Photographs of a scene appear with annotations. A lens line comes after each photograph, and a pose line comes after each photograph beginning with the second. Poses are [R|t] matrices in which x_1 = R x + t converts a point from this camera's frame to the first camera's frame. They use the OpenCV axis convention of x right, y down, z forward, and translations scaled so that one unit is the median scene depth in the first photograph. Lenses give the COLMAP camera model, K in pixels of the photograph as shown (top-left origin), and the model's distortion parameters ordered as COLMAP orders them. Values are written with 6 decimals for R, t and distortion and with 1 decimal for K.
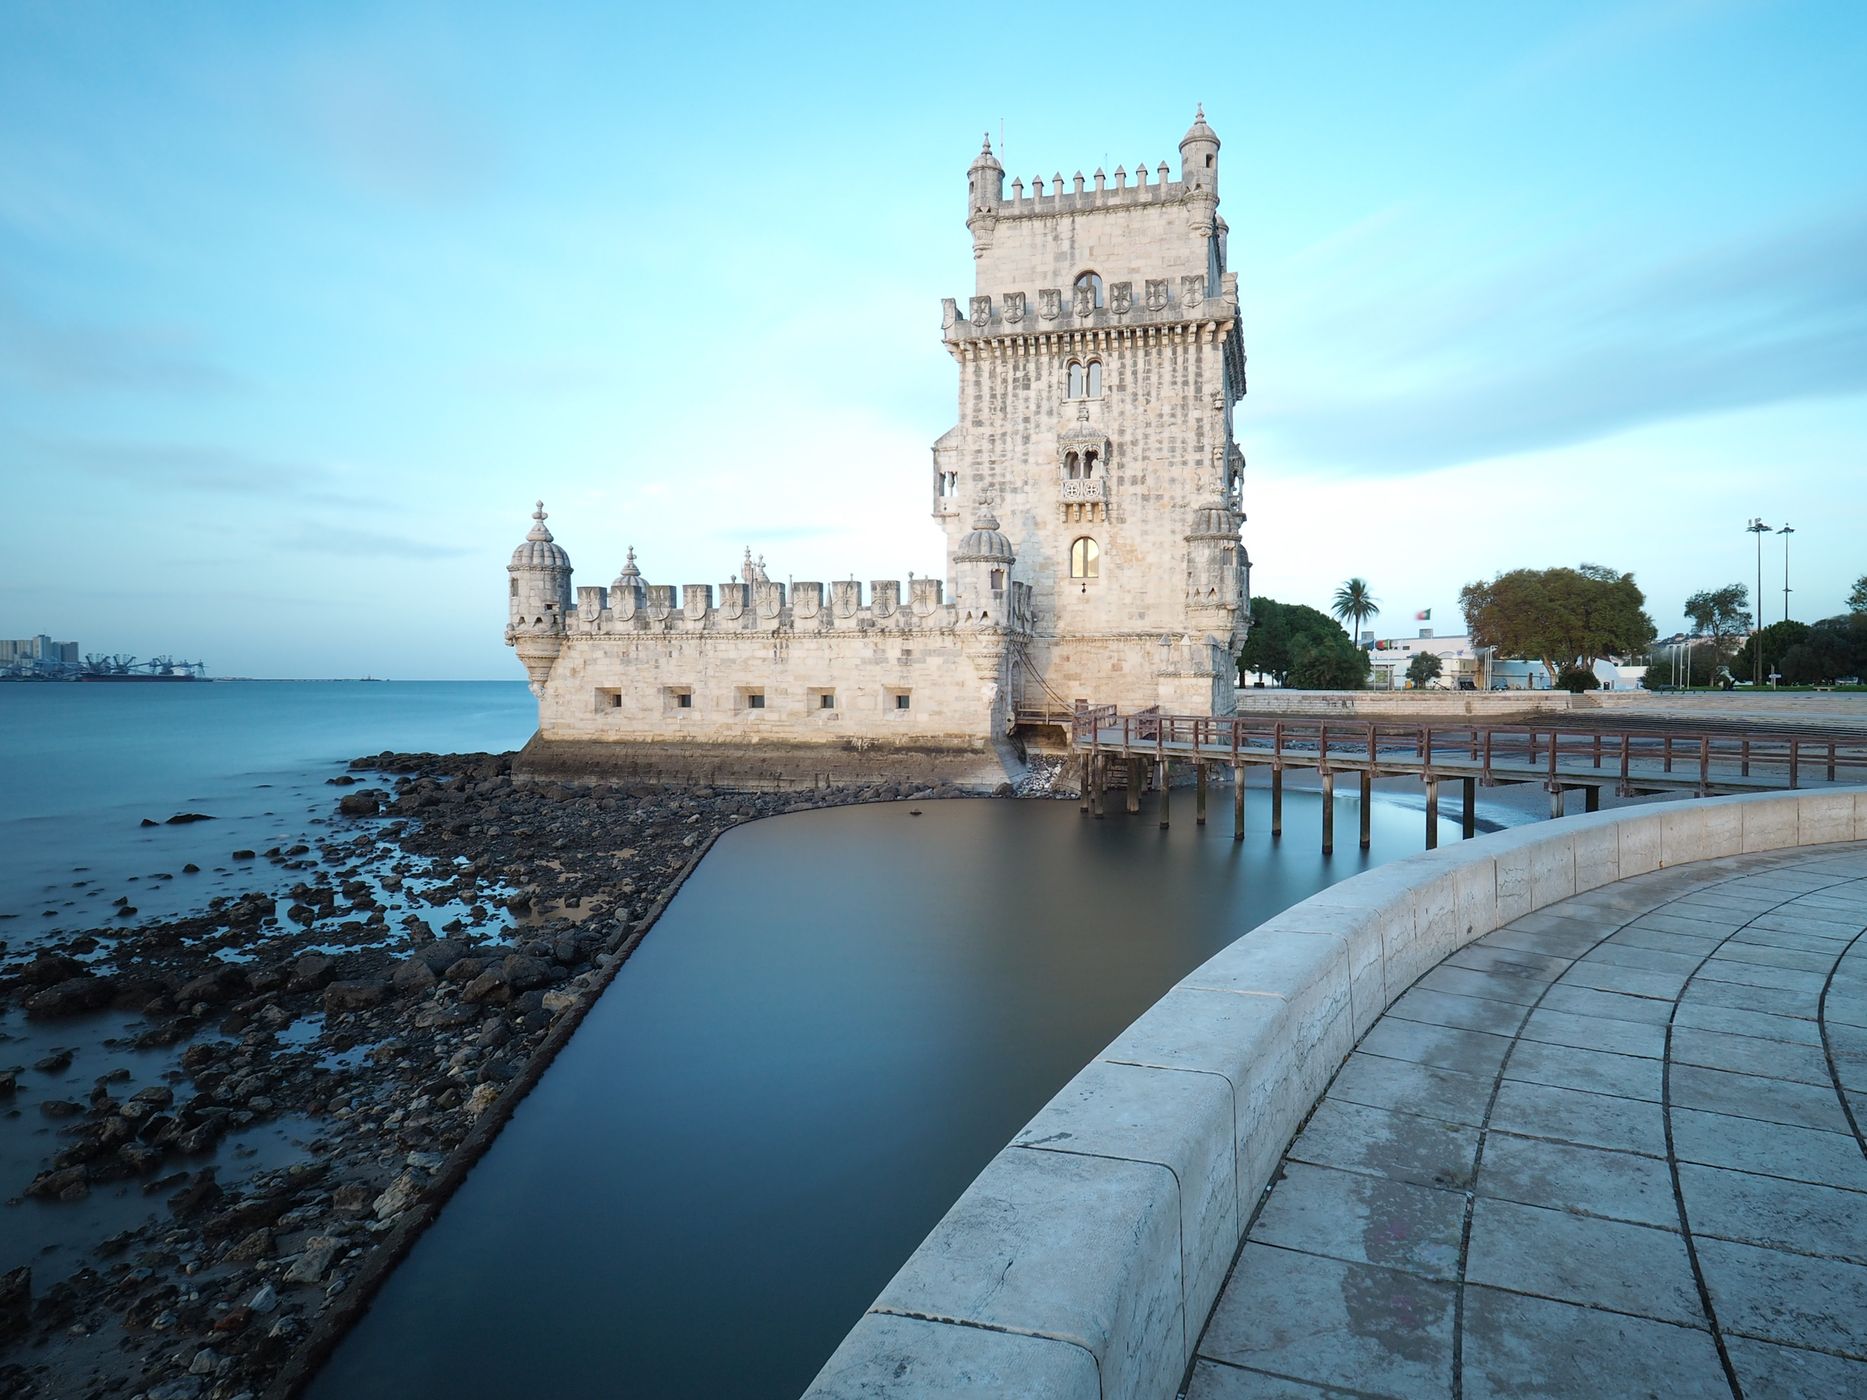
lens RADIAL K [[1112.3, 0, 1009.5], [0, 1112.3, 707.0], [0, 0, 1]] dist [0.036150, -0.056473]
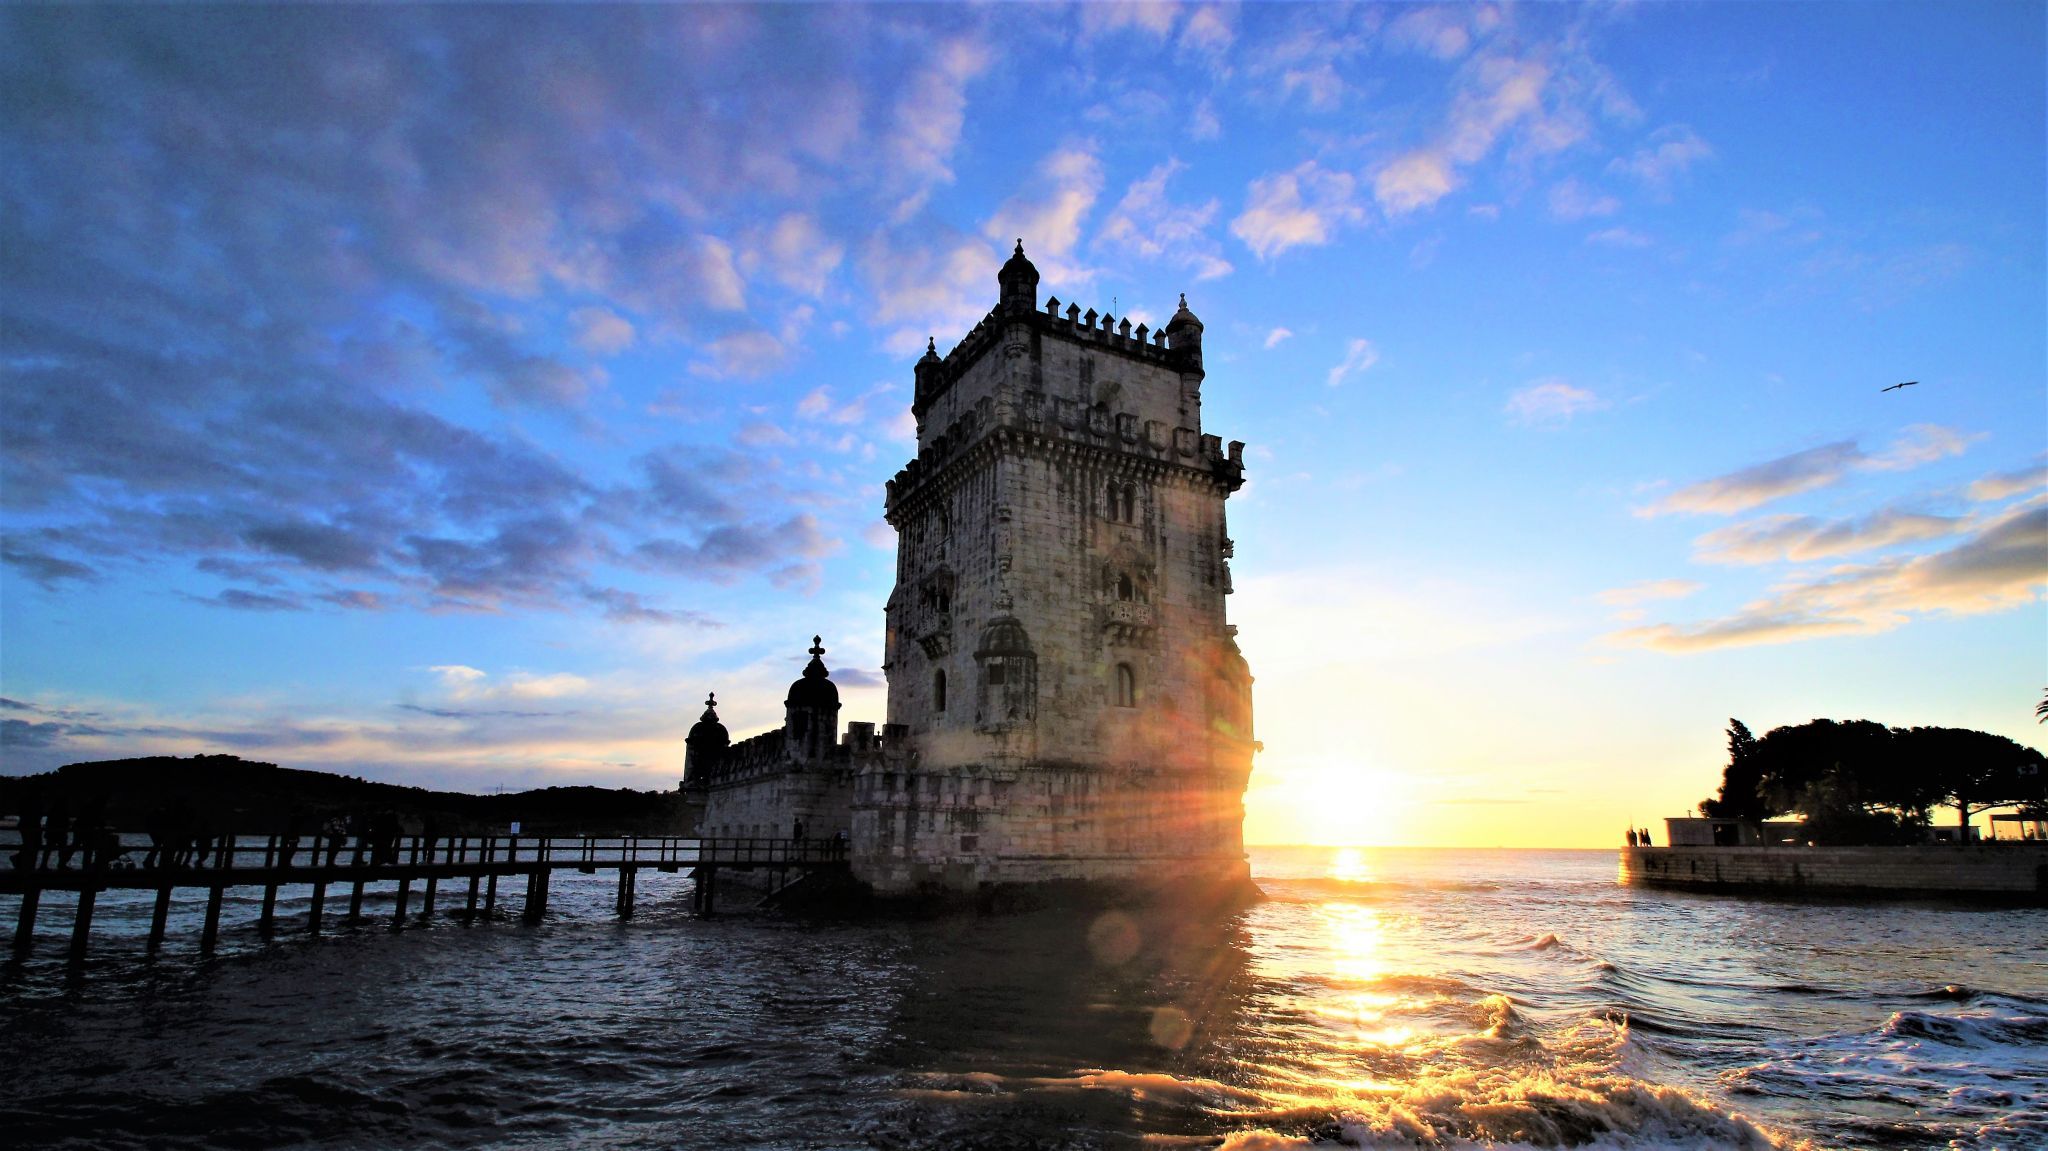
lens RADIAL K [[984.6, 0, 1007.5], [0, 984.6, 622.5], [0, 0, 1]] dist [-0.030638, 0.000192]
pose [[0.667508, -0.156800, -0.727906, 0.761771], [-0.022738, 0.972828, -0.230411, 0.006348], [0.744255, 0.170352, 0.645805, 0.474603]]
